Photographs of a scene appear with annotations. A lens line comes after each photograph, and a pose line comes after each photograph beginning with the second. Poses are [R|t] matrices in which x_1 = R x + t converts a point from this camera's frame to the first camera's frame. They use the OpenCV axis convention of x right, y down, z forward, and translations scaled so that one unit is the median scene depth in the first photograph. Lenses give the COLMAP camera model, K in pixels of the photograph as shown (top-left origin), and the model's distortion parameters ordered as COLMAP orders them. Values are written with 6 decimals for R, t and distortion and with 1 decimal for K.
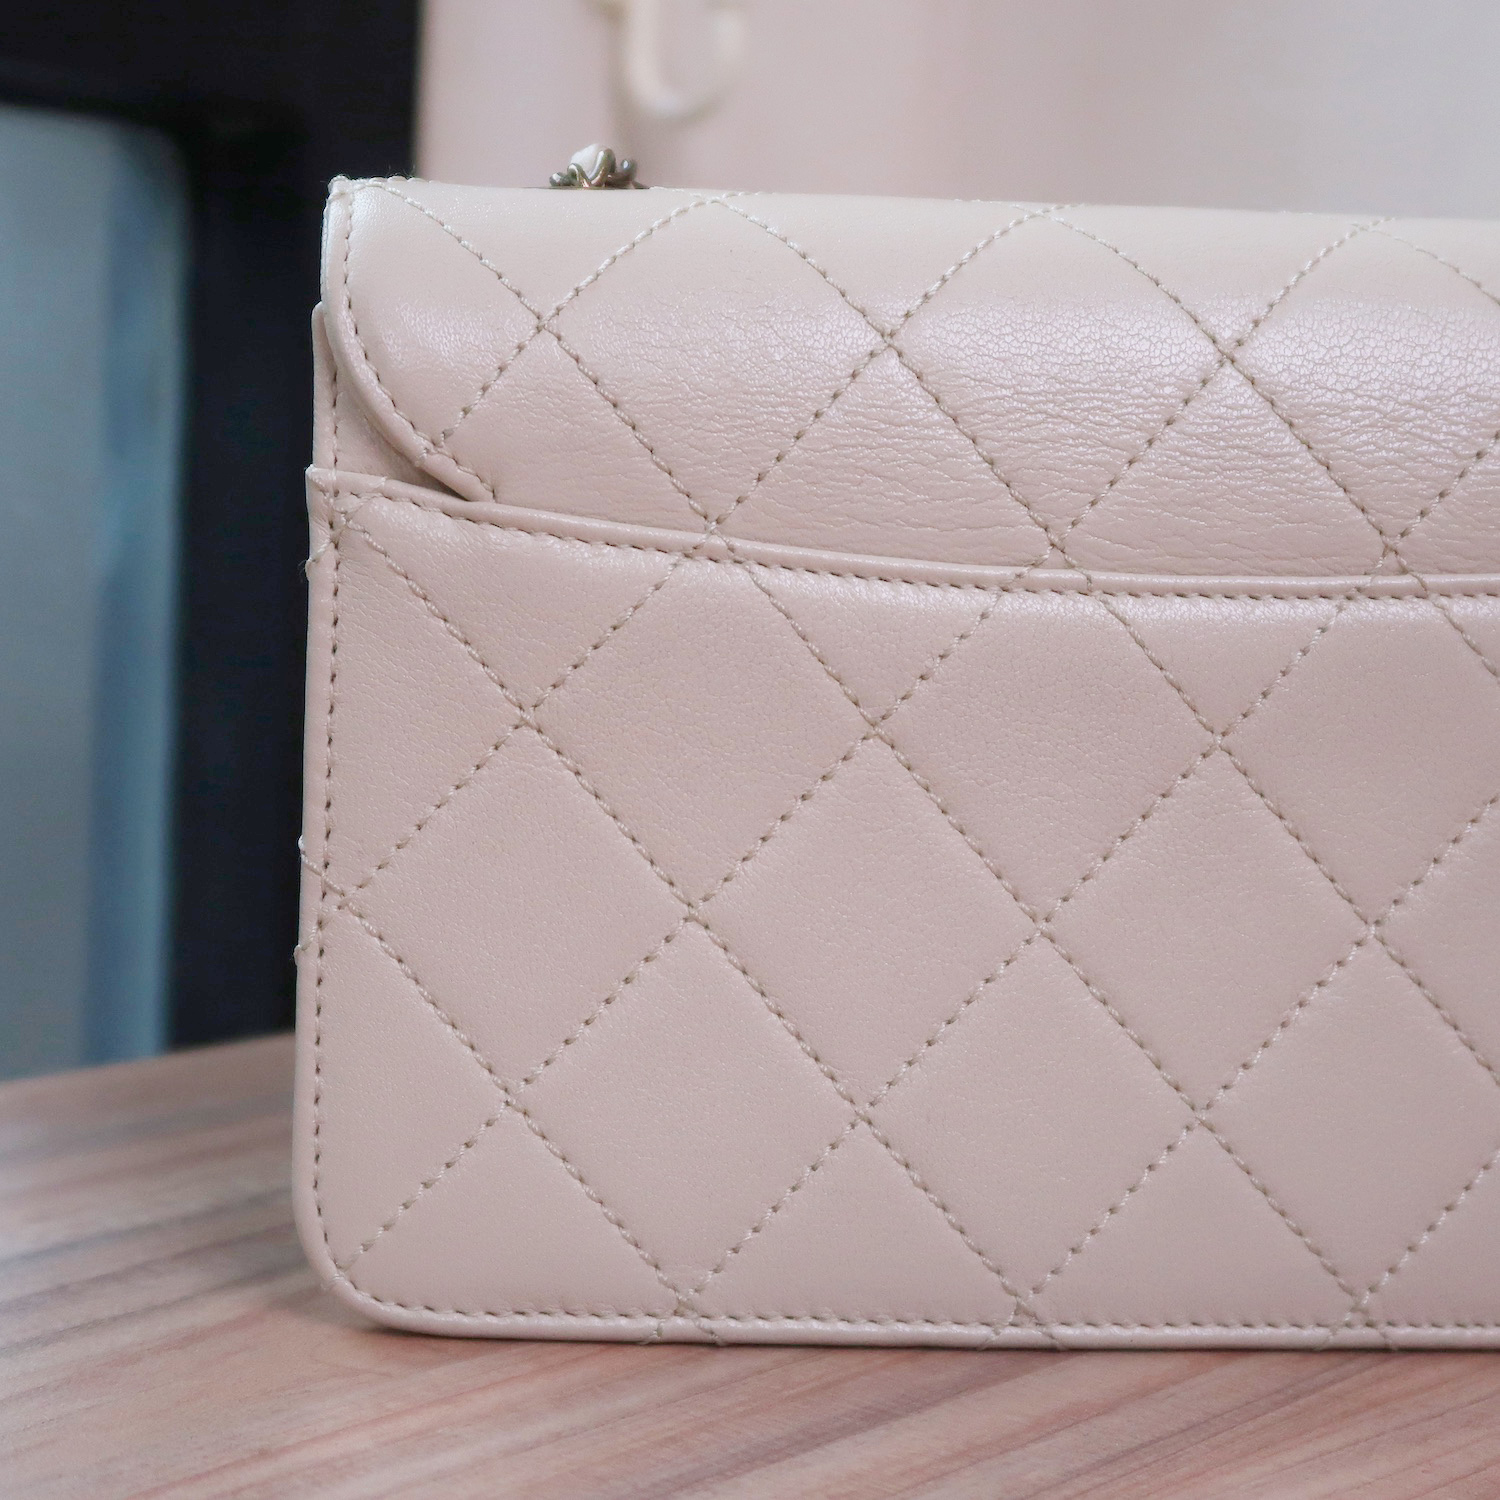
lens RADIAL K [[2947.2, 0, 738.7], [0, 2947.2, 746.2], [0, 0, 1]] dist [-0.012641, 0.000000]
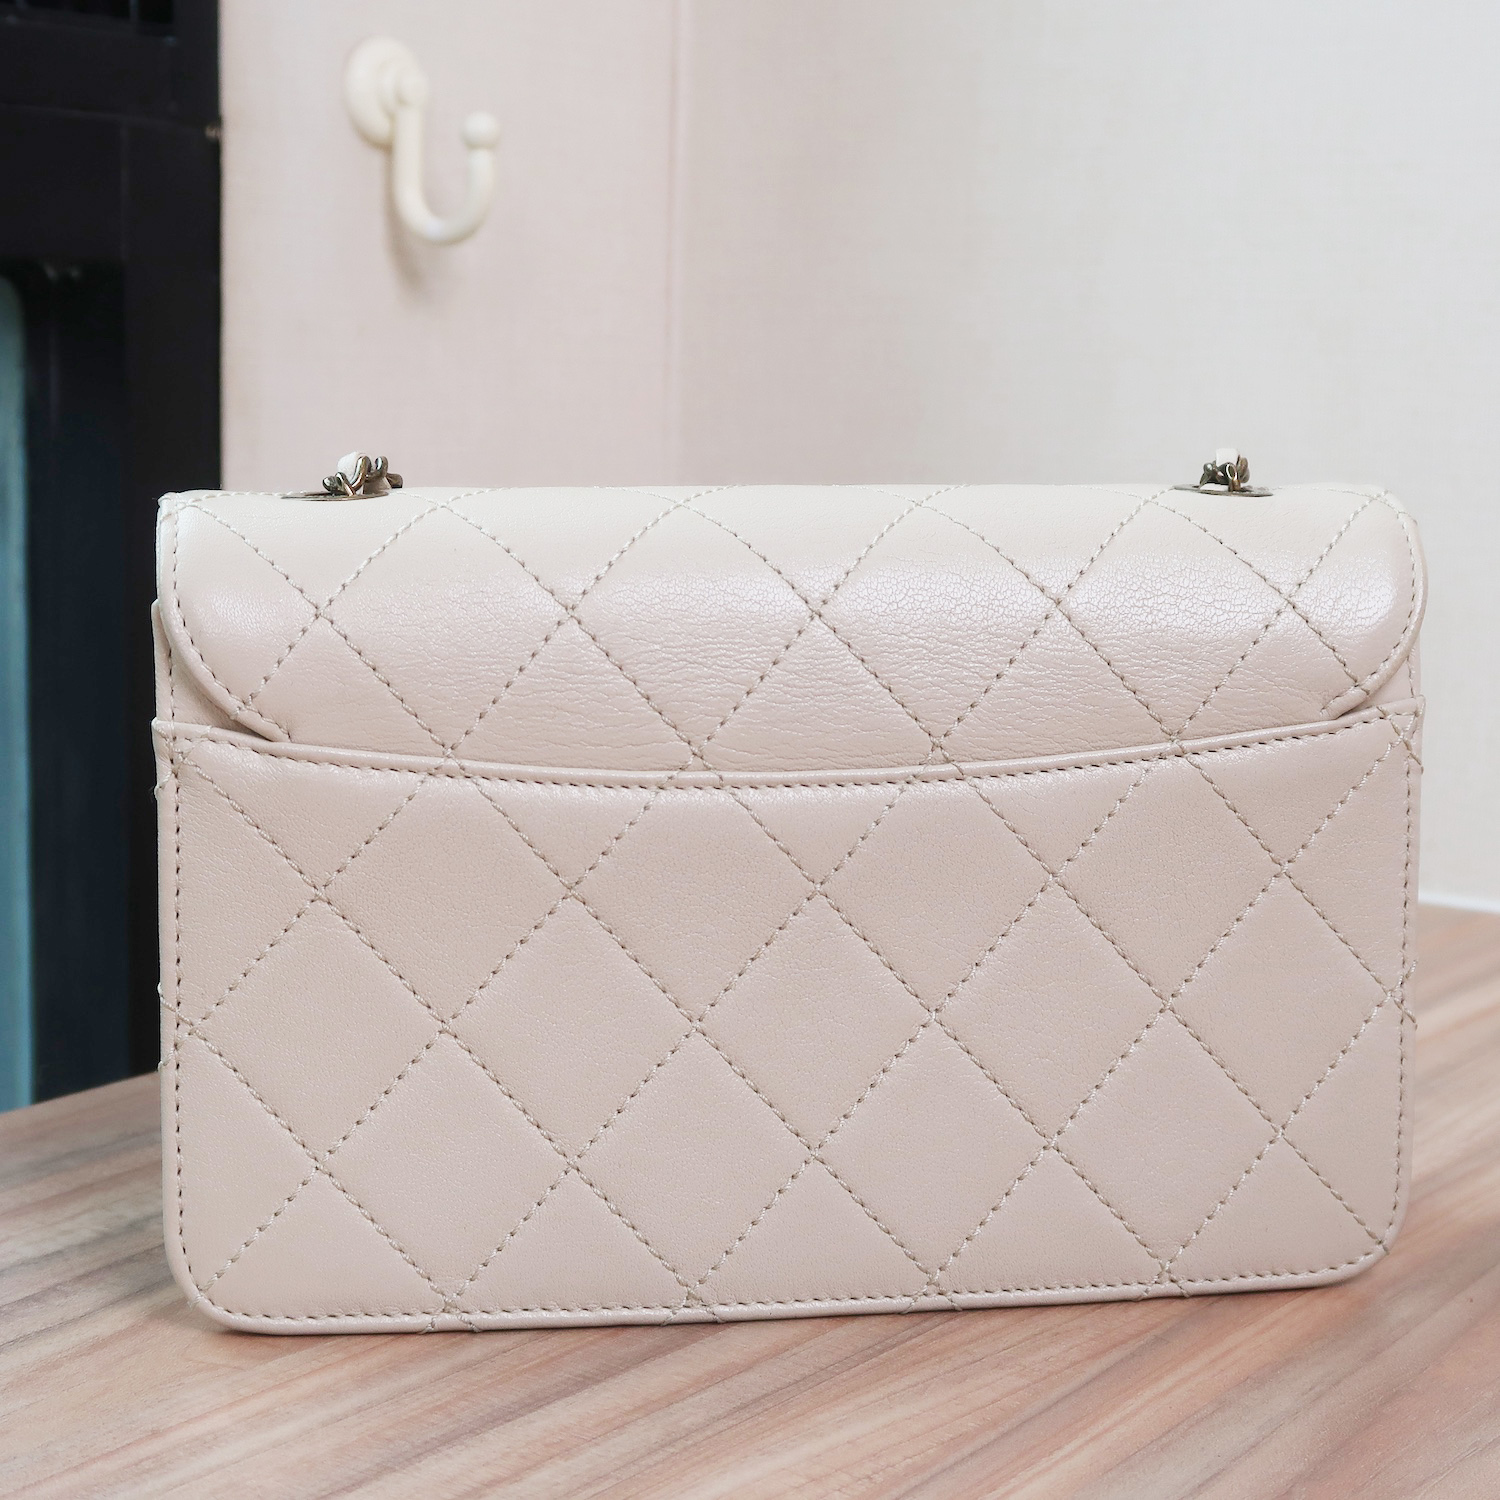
lens RADIAL K [[2947.2, 0, 759.4], [0, 2947.2, 753.6], [0, 0, 1]] dist [-0.012641, 0.000000]
pose [[0.997382, -0.035720, 0.062883, 0.049511], [0.032343, 0.998021, 0.053920, -0.142637], [-0.064684, -0.051745, 0.996563, -0.391958]]
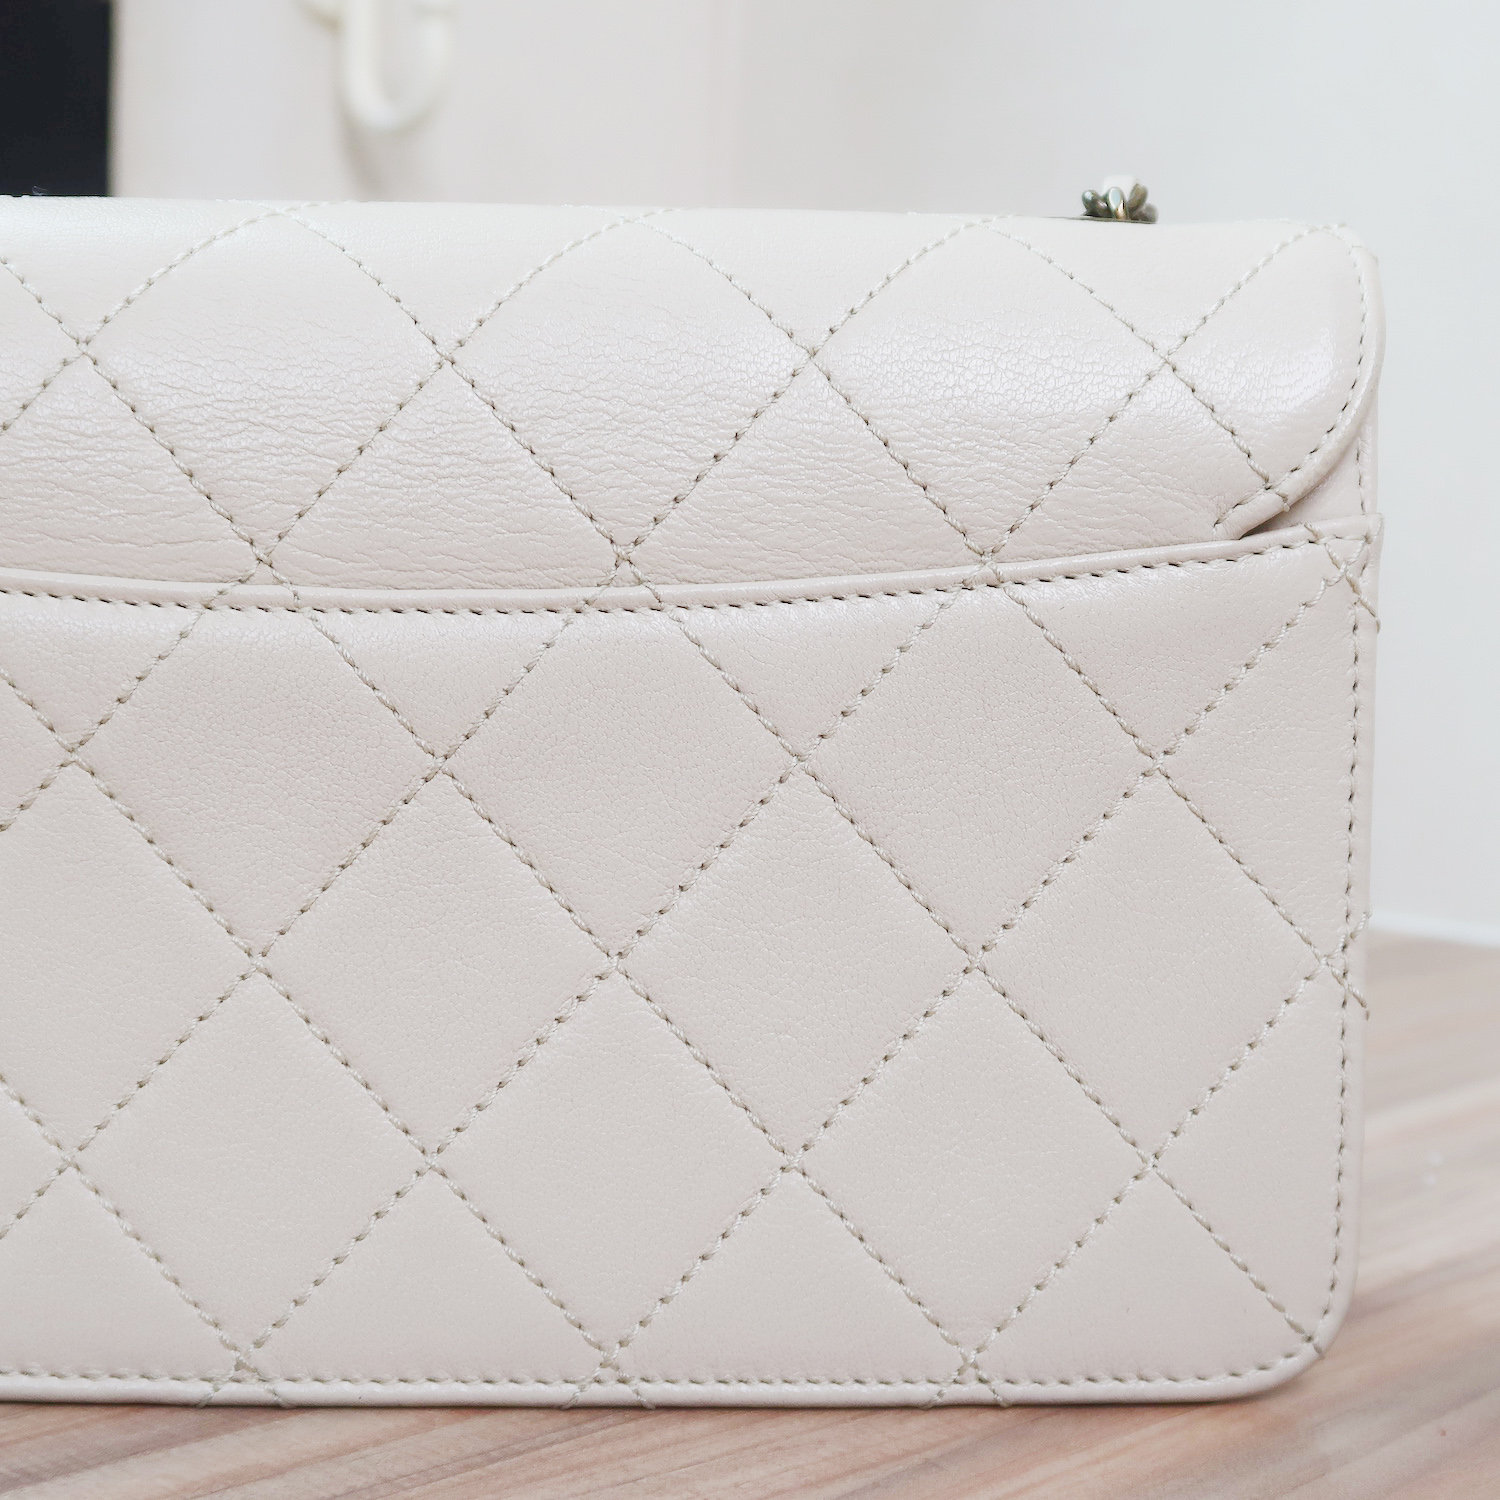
lens RADIAL K [[2947.2, 0, 757.0], [0, 2947.2, 756.6], [0, 0, 1]] dist [-0.012641, 0.000000]
pose [[0.998504, -0.010414, -0.053670, 0.316736], [0.010291, 0.999944, -0.002573, -0.000783], [0.053694, 0.002017, 0.998555, 0.060402]]
